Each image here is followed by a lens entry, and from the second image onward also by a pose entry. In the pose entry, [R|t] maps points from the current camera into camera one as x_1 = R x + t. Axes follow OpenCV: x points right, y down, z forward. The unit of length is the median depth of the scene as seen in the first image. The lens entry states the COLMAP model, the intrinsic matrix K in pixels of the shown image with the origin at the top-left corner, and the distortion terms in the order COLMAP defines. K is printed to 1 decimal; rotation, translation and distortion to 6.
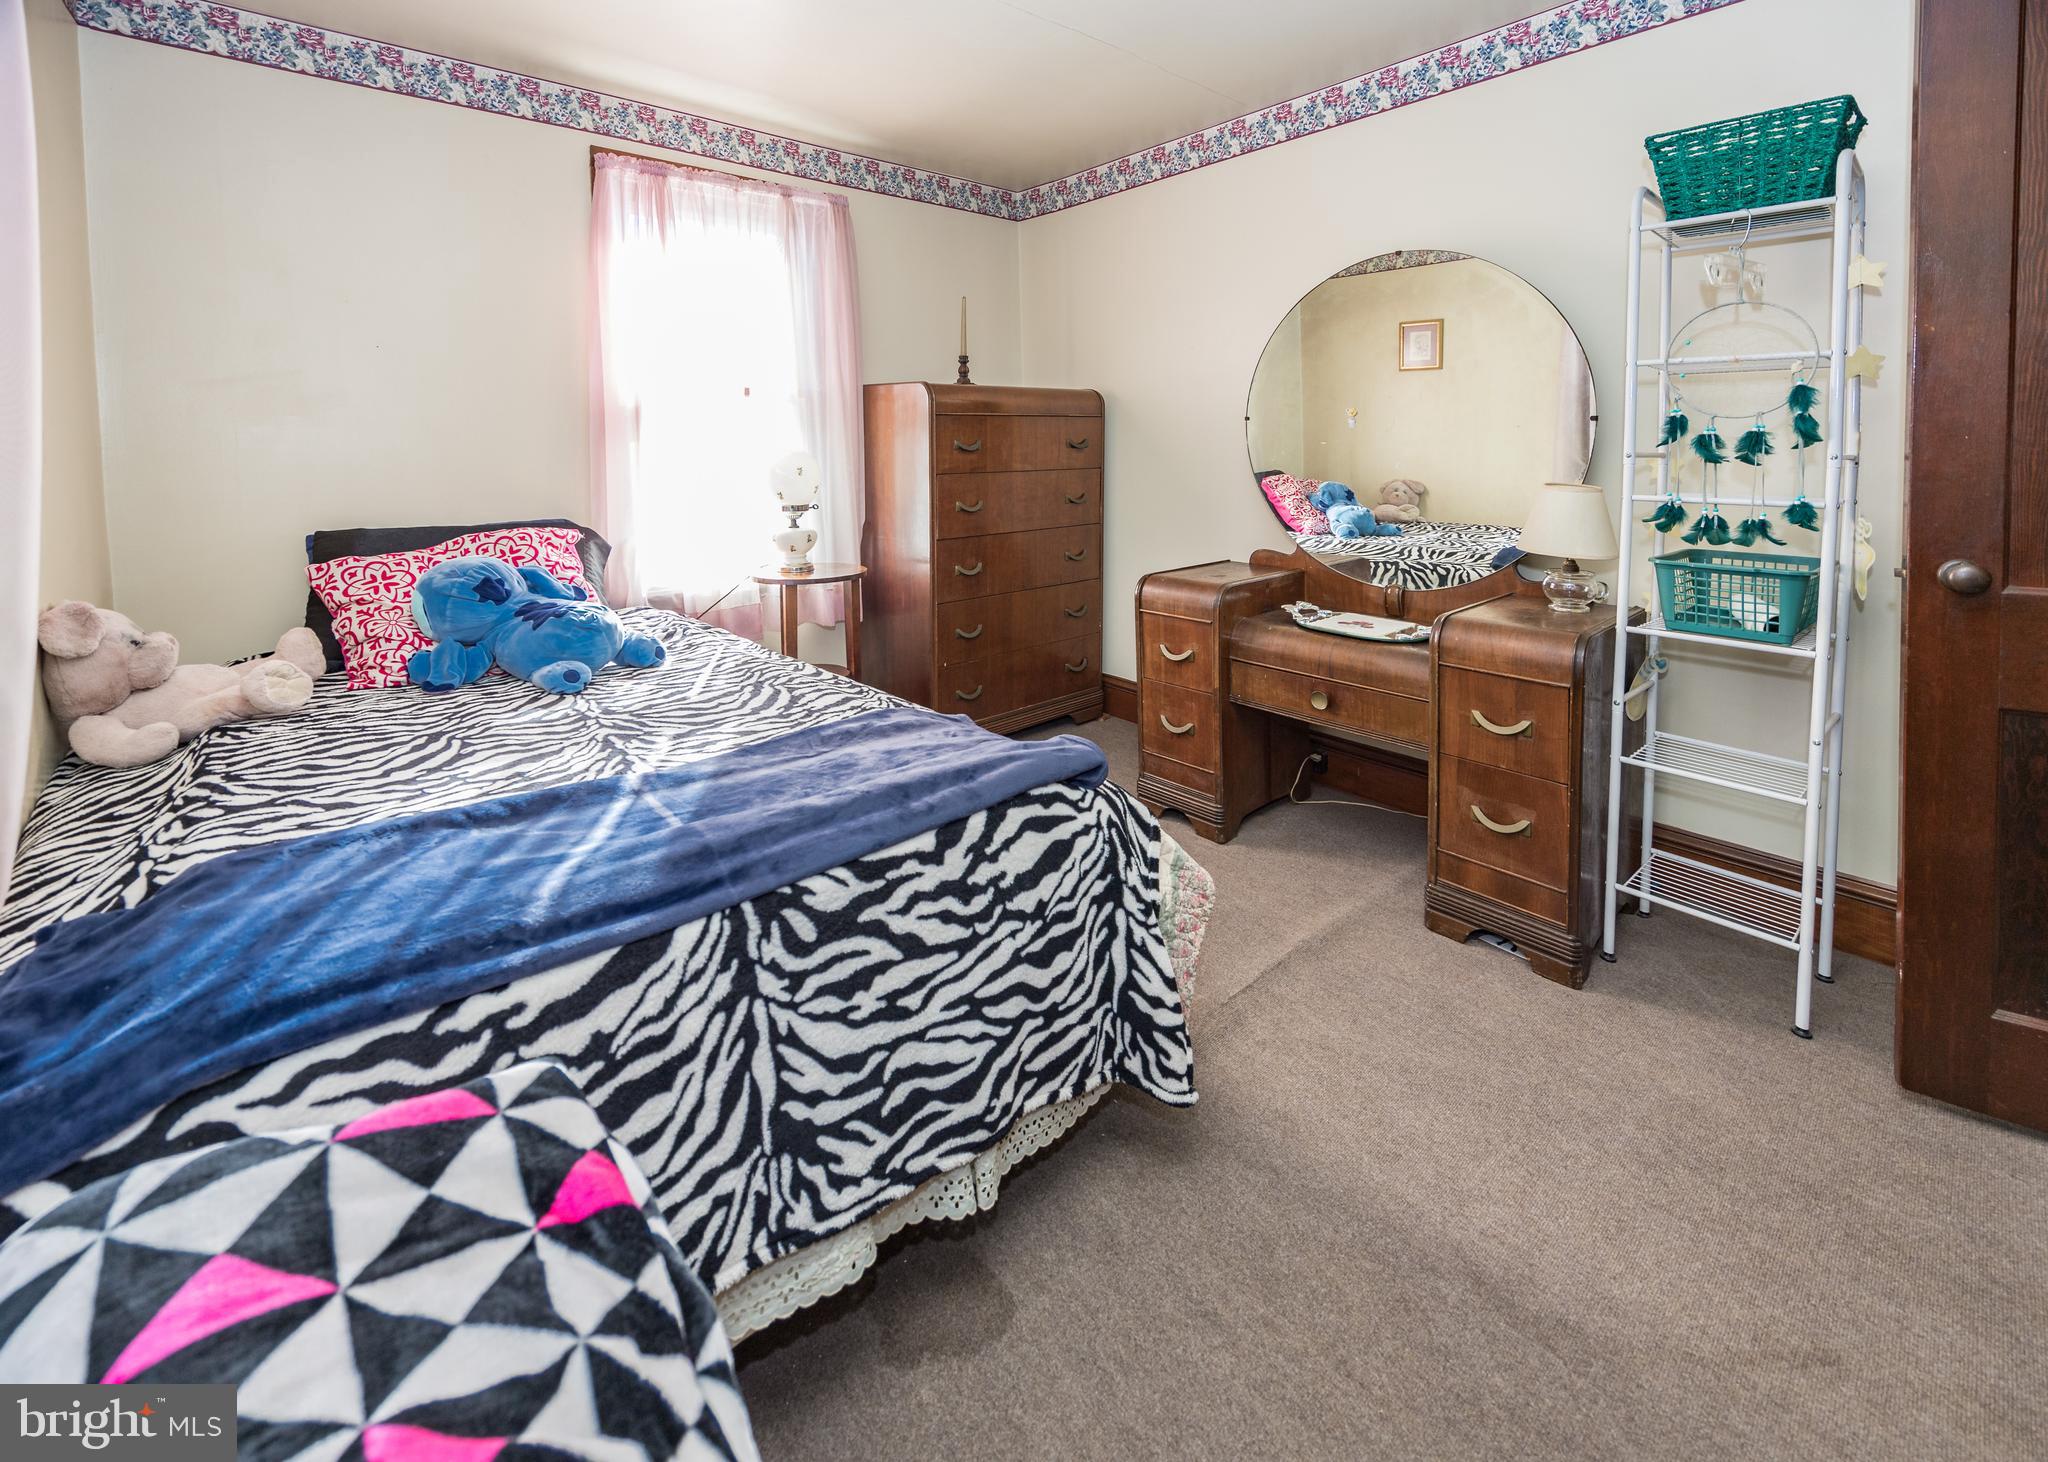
lens RADIAL K [[825.0, 0, 1026.8], [0, 825.0, 707.6], [0, 0, 1]] dist [0.001863, -0.004983]
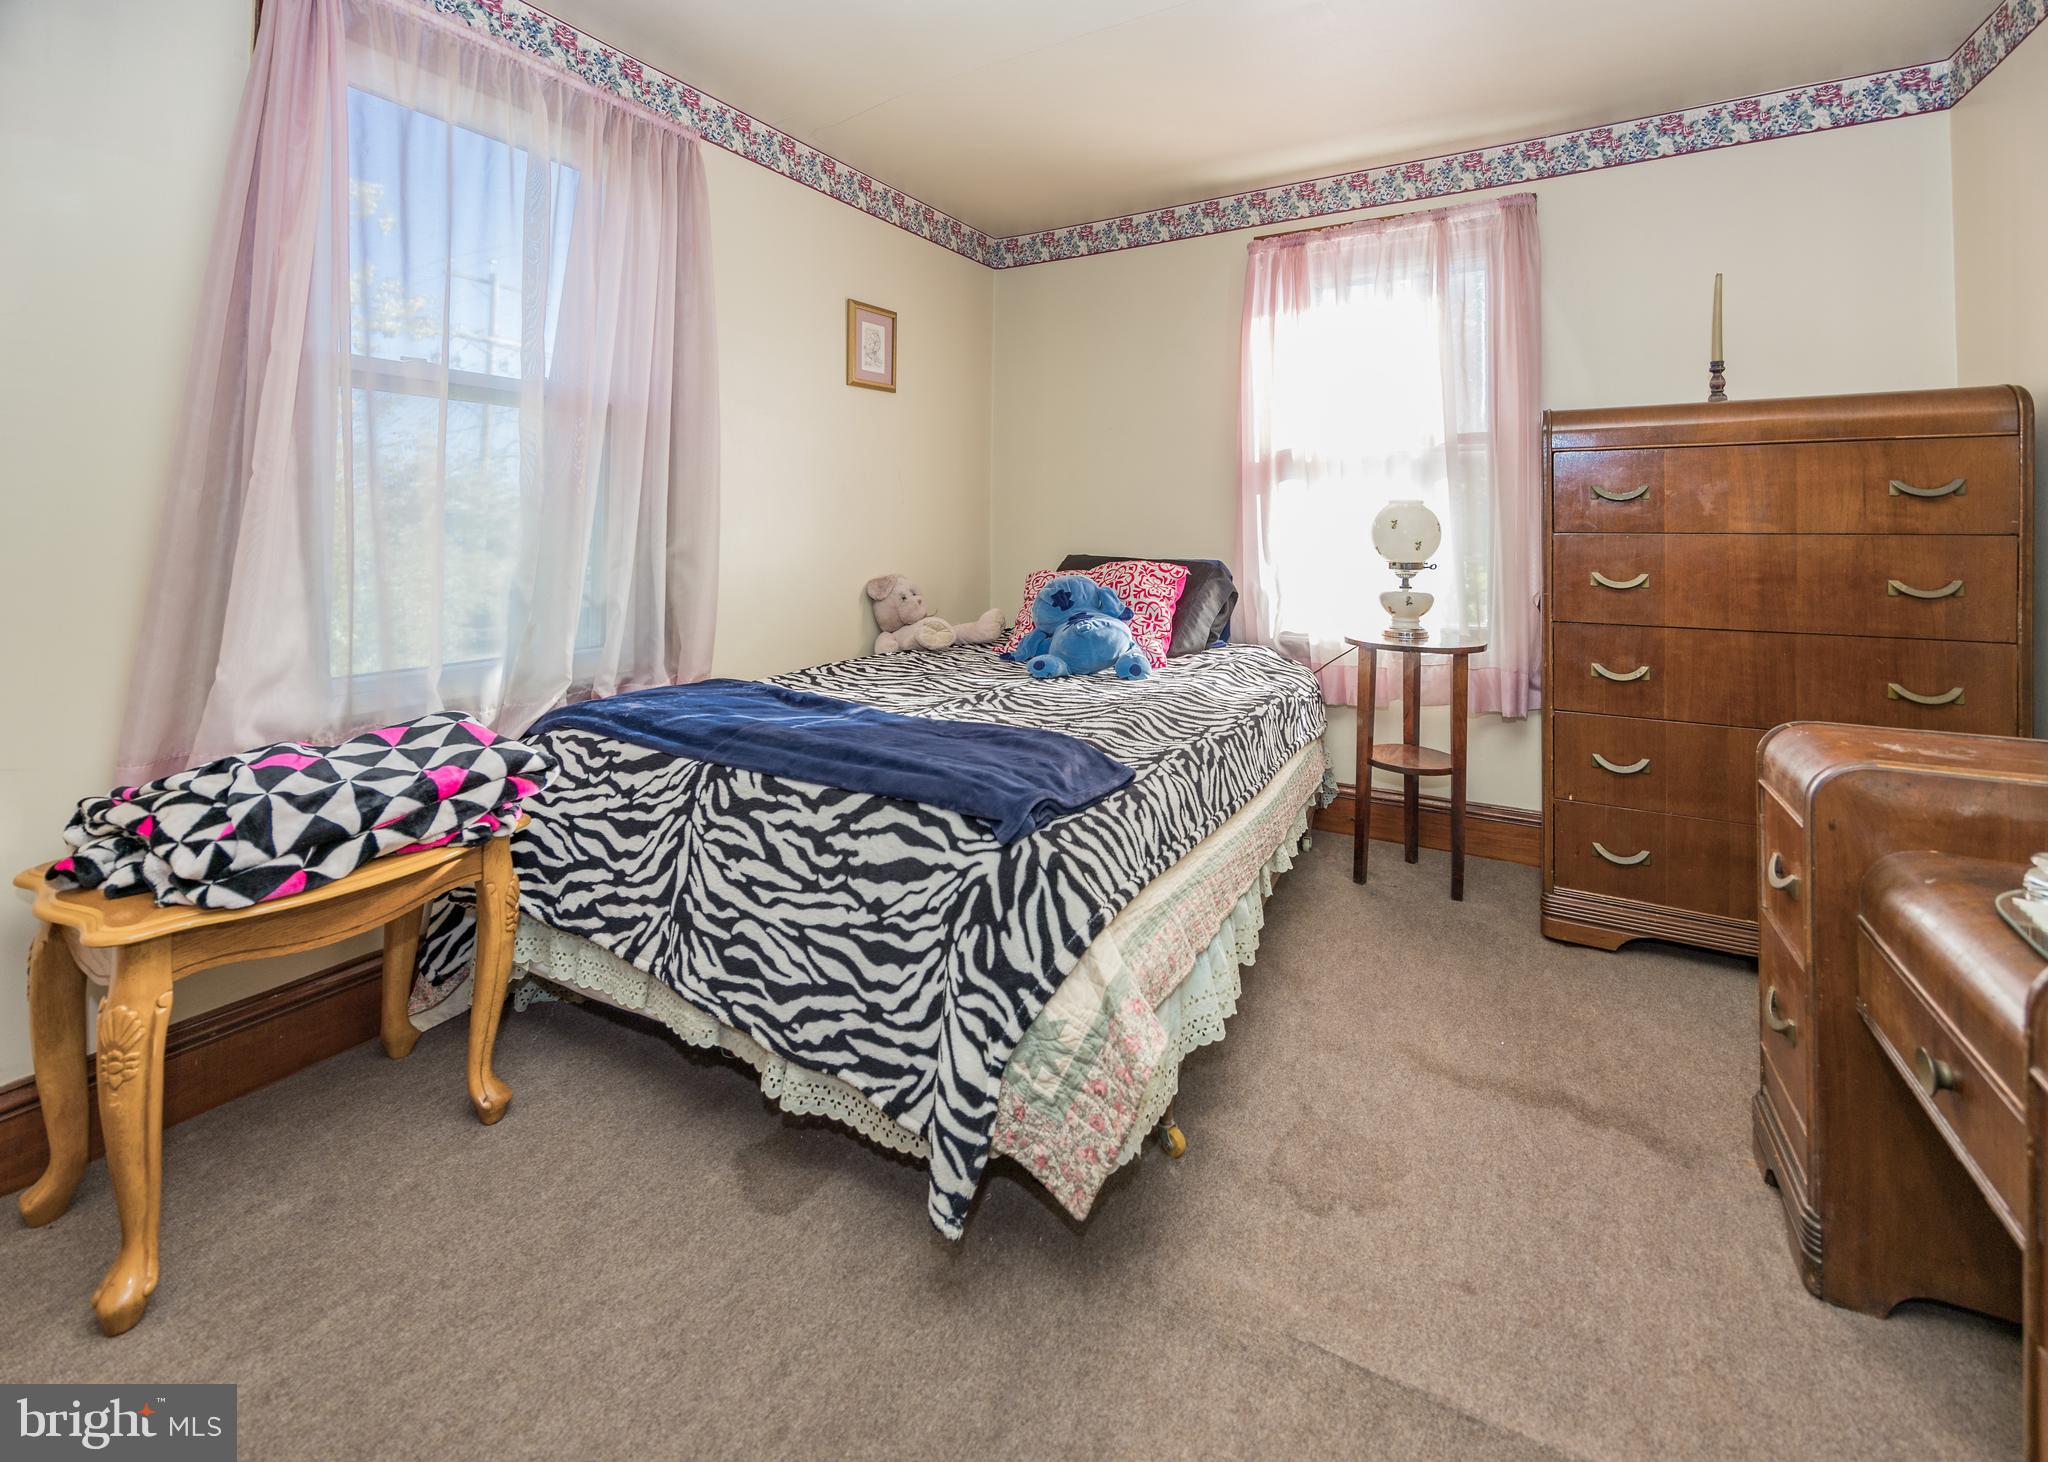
lens RADIAL K [[842.7, 0, 1024.0], [0, 842.7, 731.0], [0, 0, 1]] dist [-0.003260, -0.000248]
pose [[0.316437, 0.238616, -0.918112, 1.109468], [-0.294106, 0.944833, 0.144195, -0.196245], [0.901870, 0.224393, 0.369159, 0.786568]]
